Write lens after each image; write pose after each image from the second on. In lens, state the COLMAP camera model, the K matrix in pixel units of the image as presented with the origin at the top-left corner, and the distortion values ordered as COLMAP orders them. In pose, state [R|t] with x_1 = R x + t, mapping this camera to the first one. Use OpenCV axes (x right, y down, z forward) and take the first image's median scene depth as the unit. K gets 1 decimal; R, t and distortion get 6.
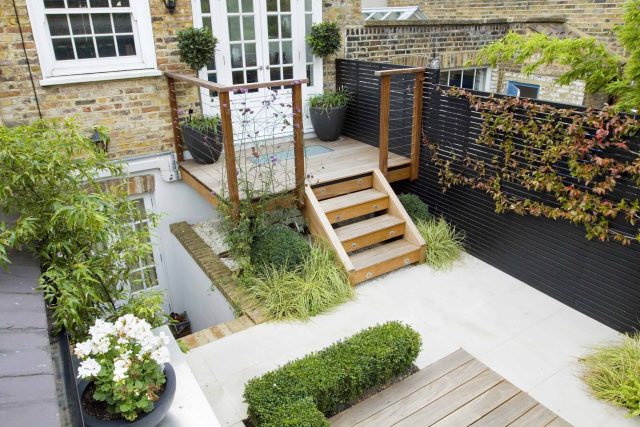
lens RADIAL K [[479.1, 0, 320.9], [0, 479.1, 207.9], [0, 0, 1]] dist [-0.057034, 0.034586]
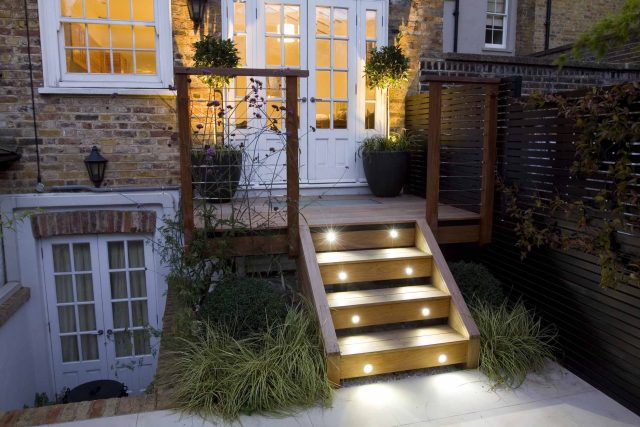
lens RADIAL K [[479.1, 0, 324.7], [0, 479.1, 219.5], [0, 0, 1]] dist [-0.057034, 0.034586]
pose [[0.949903, 0.067112, -0.305254, 0.203337], [-0.132883, 0.970725, -0.200090, 0.077672], [0.282889, 0.230629, 0.931012, 0.342713]]
